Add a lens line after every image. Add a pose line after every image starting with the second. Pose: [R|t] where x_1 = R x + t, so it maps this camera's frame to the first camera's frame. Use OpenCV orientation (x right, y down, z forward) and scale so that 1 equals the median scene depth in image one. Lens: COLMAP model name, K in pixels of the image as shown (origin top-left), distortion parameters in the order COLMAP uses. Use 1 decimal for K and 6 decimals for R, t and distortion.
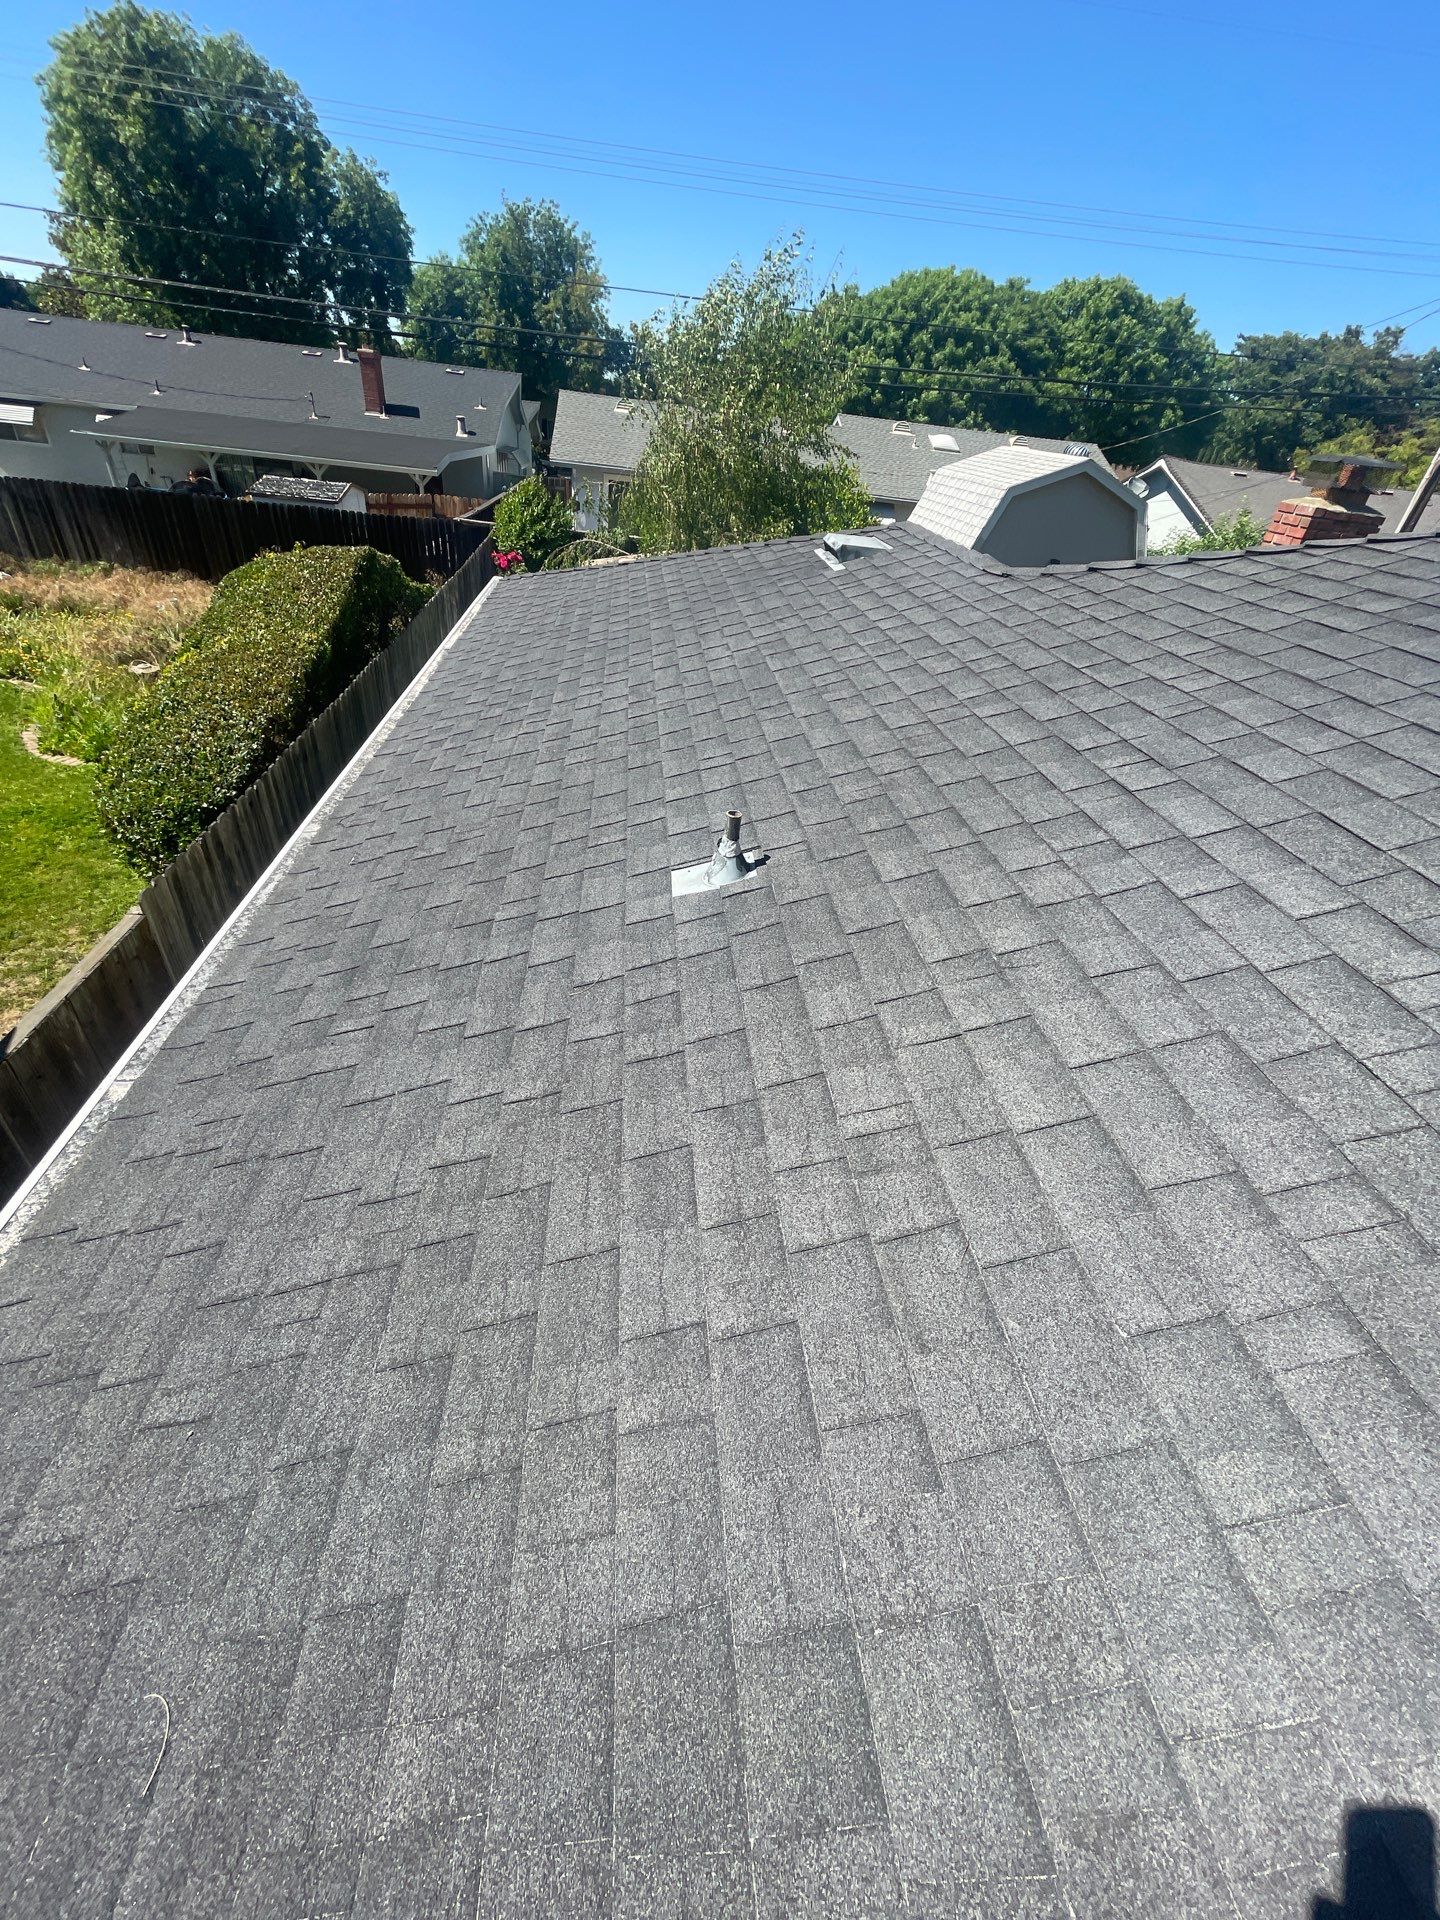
lens RADIAL K [[772.3, 0, 711.6], [0, 772.3, 959.9], [0, 0, 1]] dist [-0.001813, 0.000023]
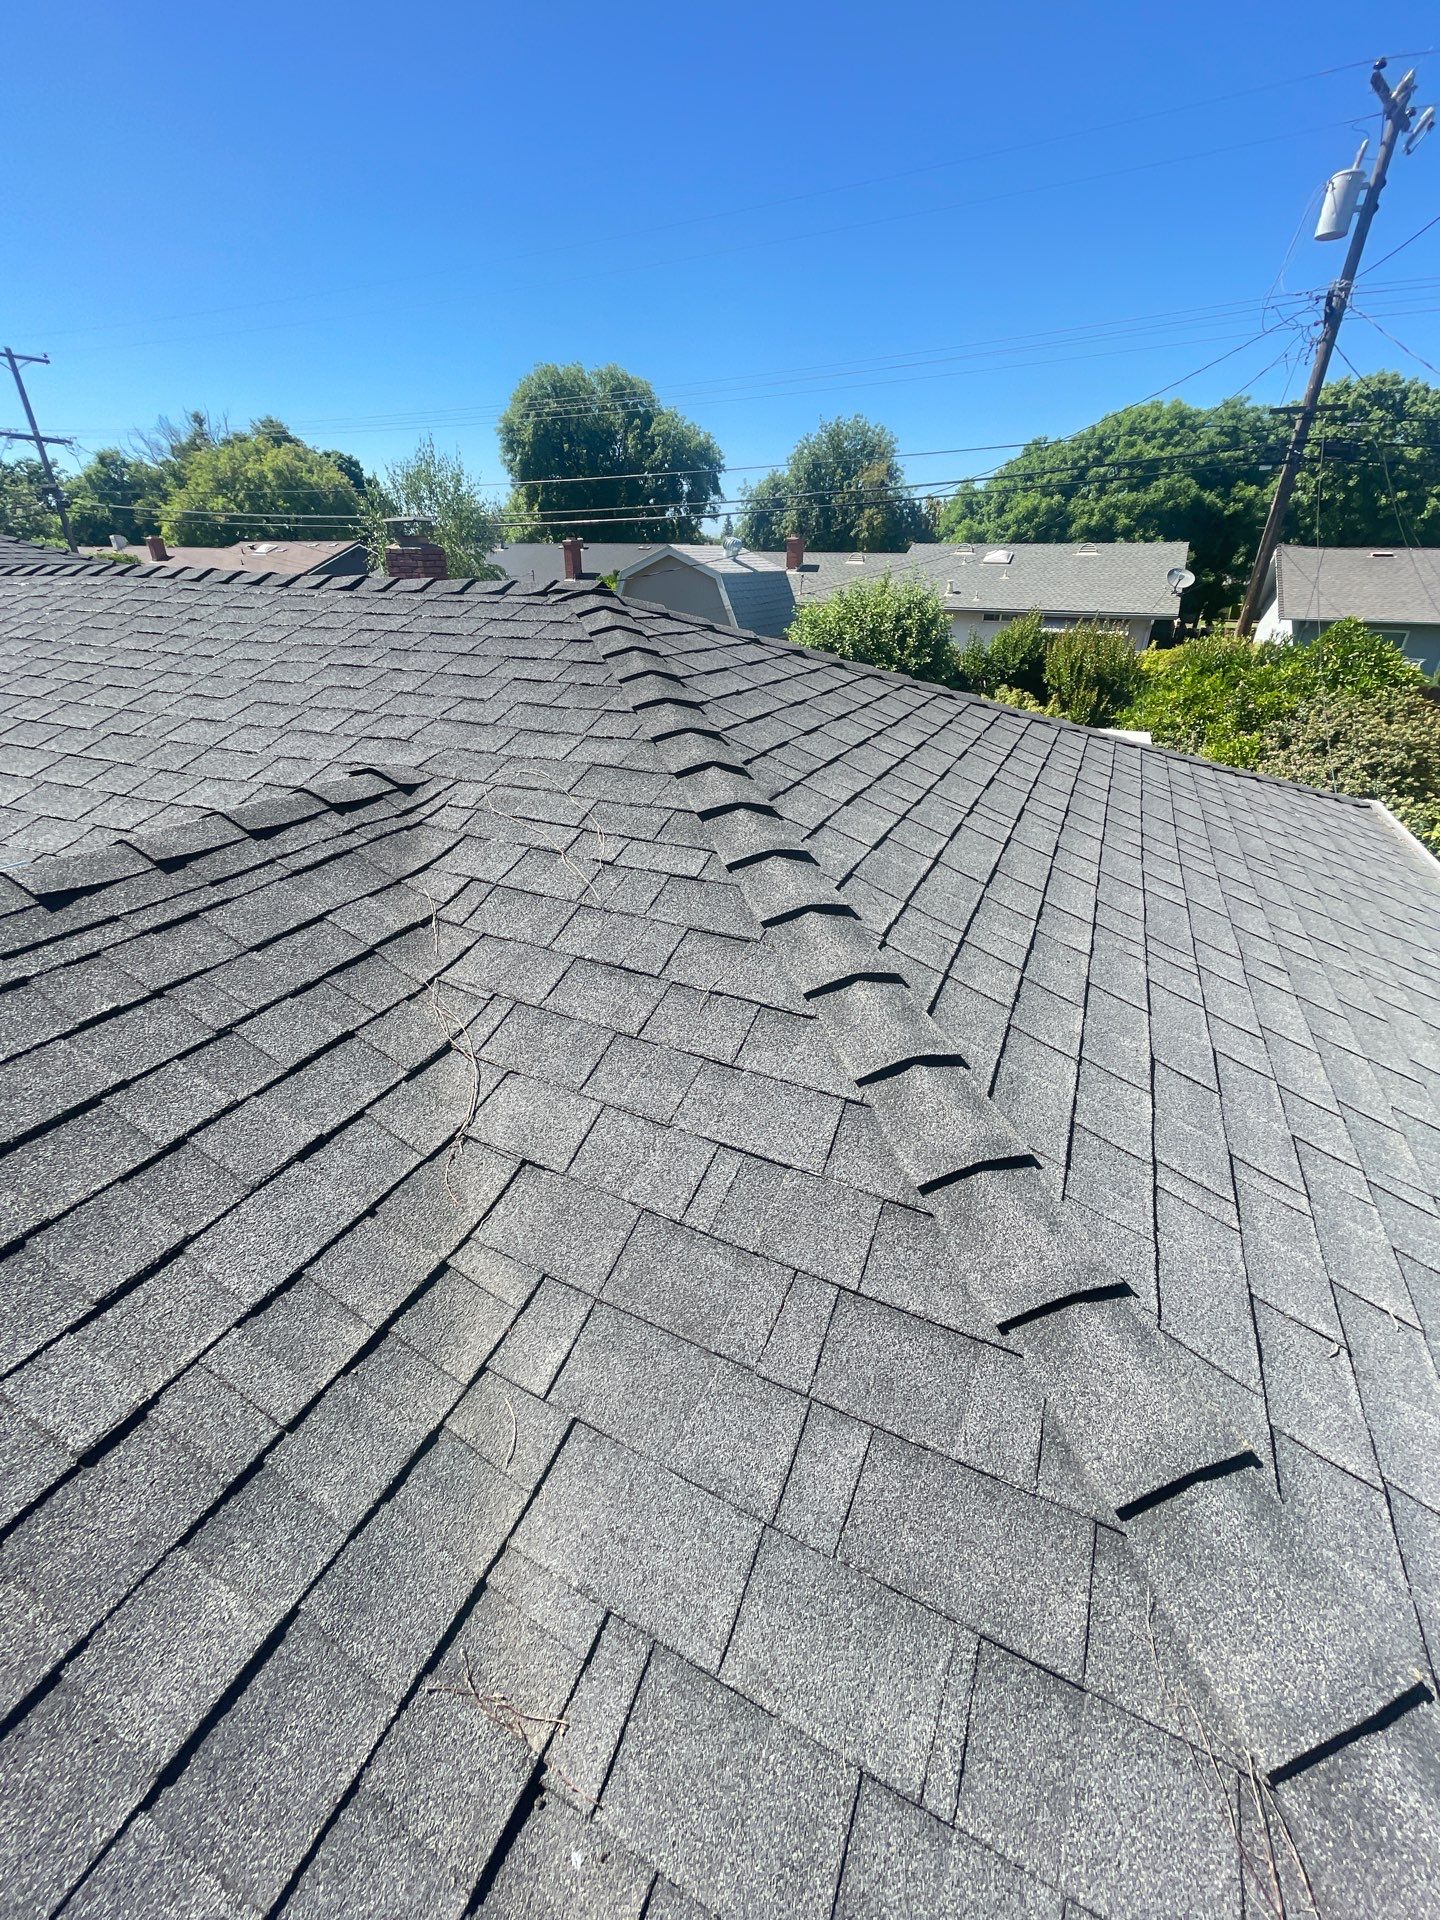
lens RADIAL K [[772.3, 0, 720.4], [0, 772.3, 960.4], [0, 0, 1]] dist [-0.001813, 0.000023]
pose [[0.860761, 0.148260, -0.486939, 0.443291], [-0.227739, 0.967722, -0.107928, 0.057433], [0.455220, 0.203795, 0.866742, 0.007274]]
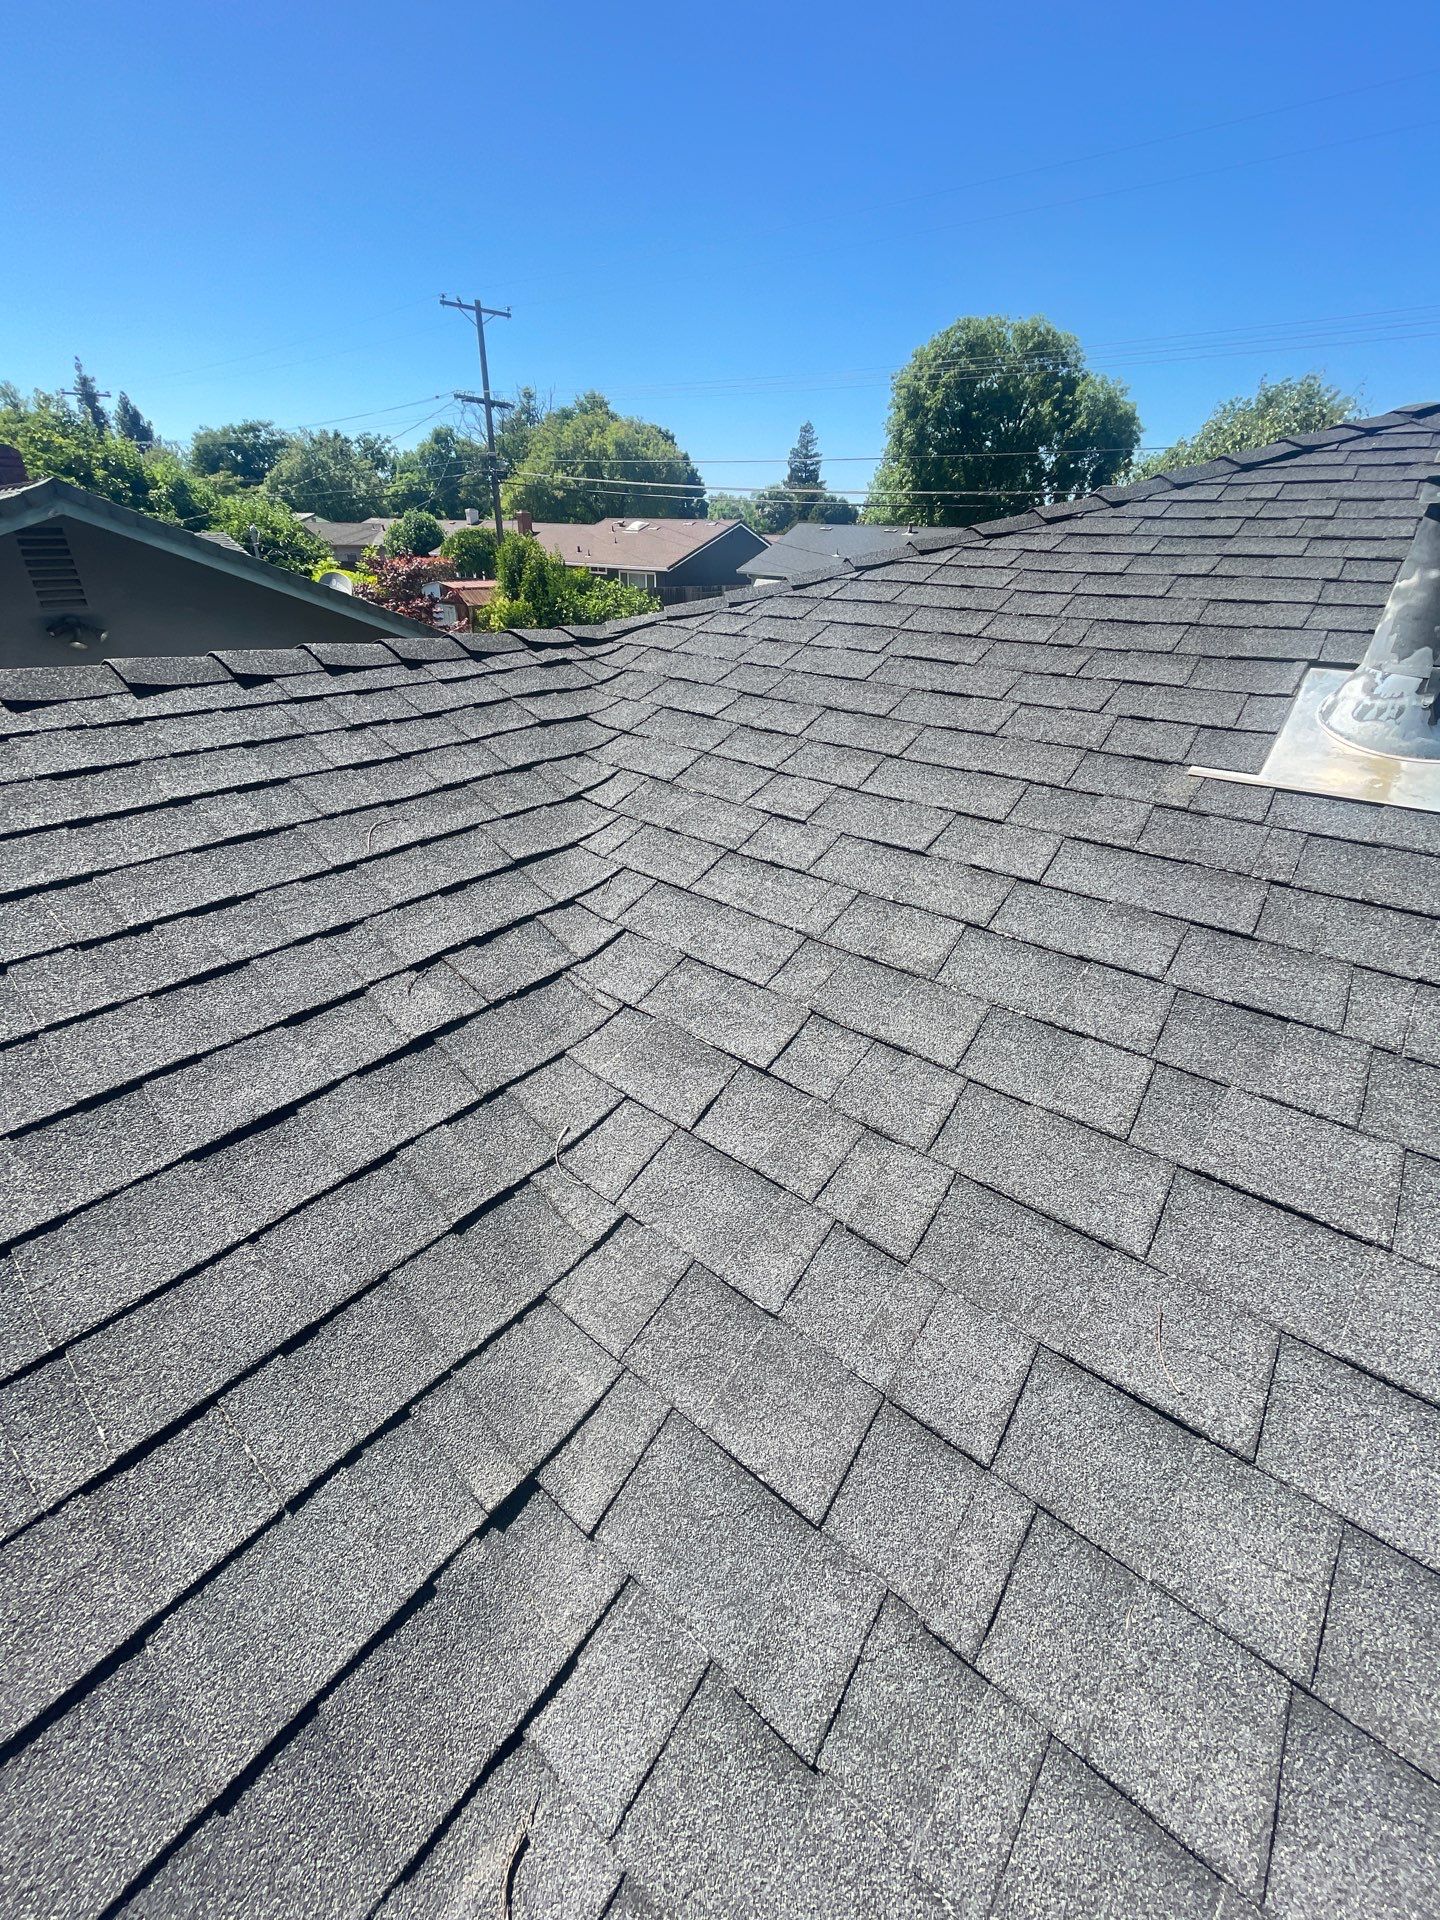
lens RADIAL K [[772.3, 0, 726.0], [0, 772.3, 958.5], [0, 0, 1]] dist [-0.001813, 0.000023]
pose [[0.717278, 0.262778, -0.645337, 0.119053], [-0.367947, 0.929345, -0.030541, 0.037872], [0.591716, 0.259357, 0.763287, -0.022475]]
